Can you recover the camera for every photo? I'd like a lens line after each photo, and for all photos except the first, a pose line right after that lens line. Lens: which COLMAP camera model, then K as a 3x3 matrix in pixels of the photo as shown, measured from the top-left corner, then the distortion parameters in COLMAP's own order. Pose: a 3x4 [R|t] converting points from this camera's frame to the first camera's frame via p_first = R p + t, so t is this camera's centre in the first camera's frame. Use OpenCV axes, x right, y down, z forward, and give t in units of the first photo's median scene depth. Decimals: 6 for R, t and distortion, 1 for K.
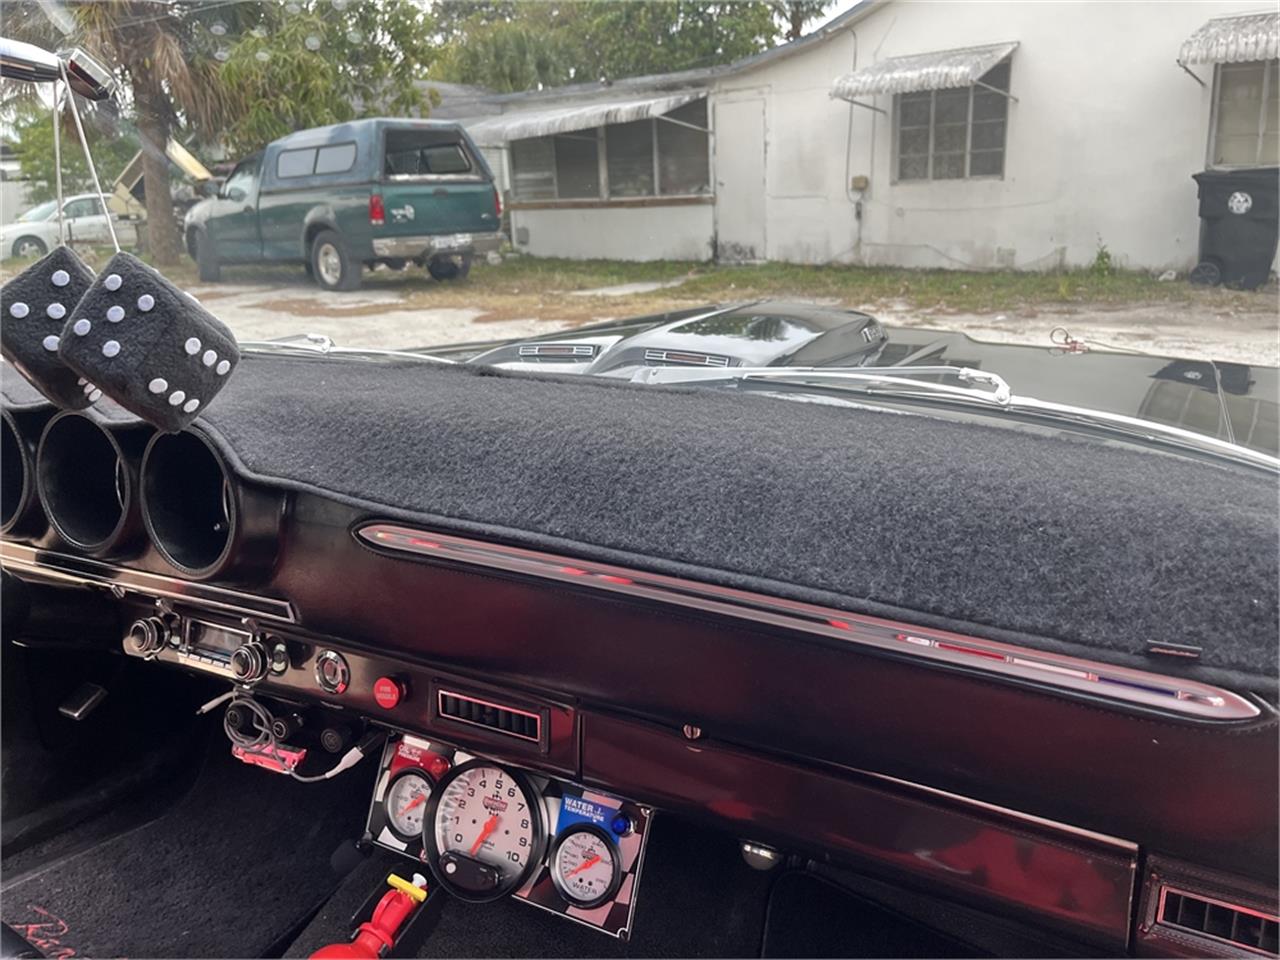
lens RADIAL K [[956.5, 0, 650.5], [0, 956.5, 473.2], [0, 0, 1]] dist [0.019557, -0.034956]
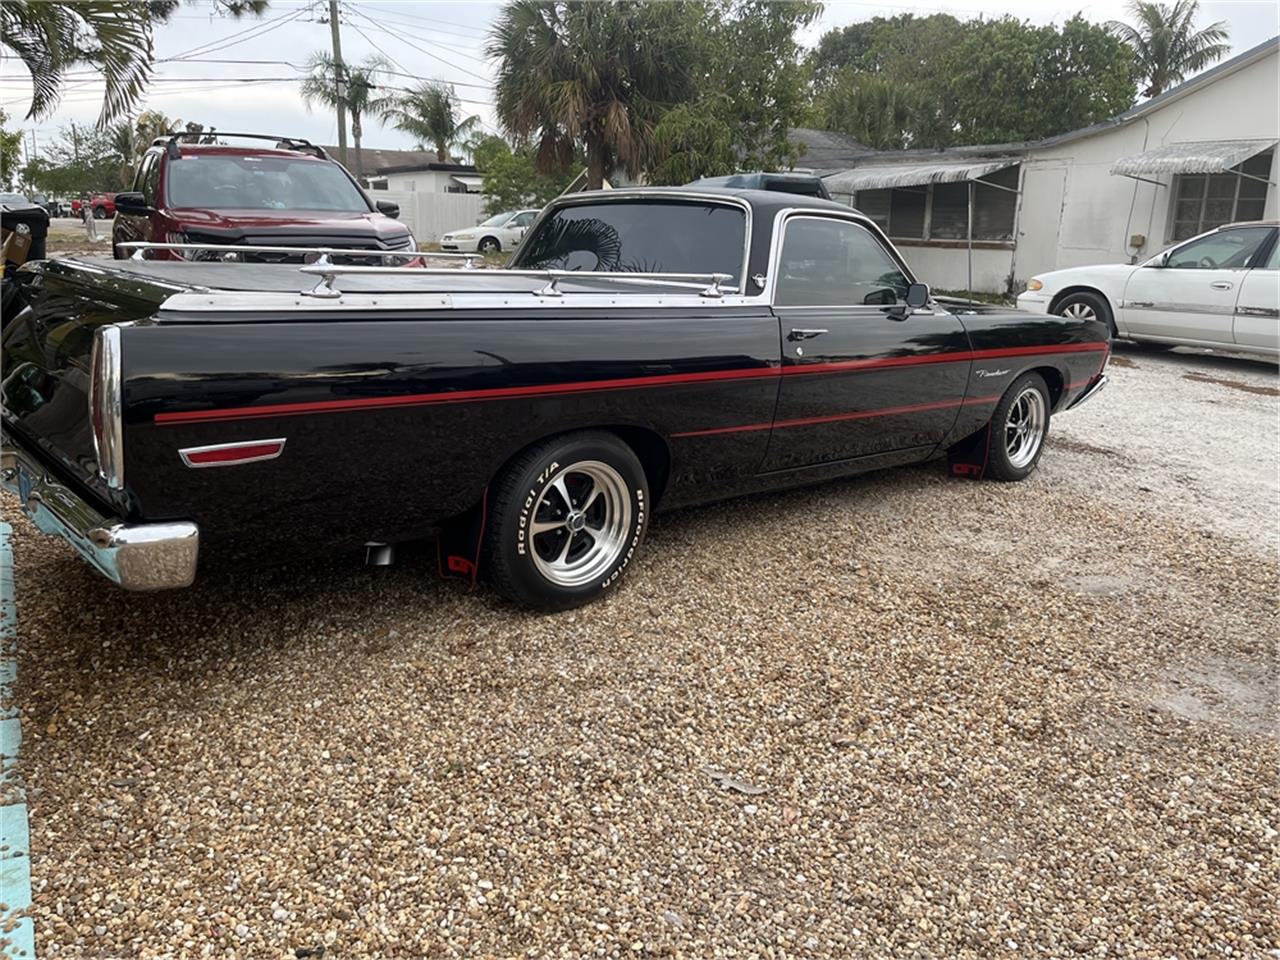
lens RADIAL K [[956.5, 0, 651.7], [0, 956.5, 474.3], [0, 0, 1]] dist [0.019557, -0.034956]
pose [[0.939041, 0.142824, -0.312737, 0.070285], [-0.150742, 0.988572, -0.001155, 0.098613], [0.308998, 0.048227, 0.949839, -0.388697]]
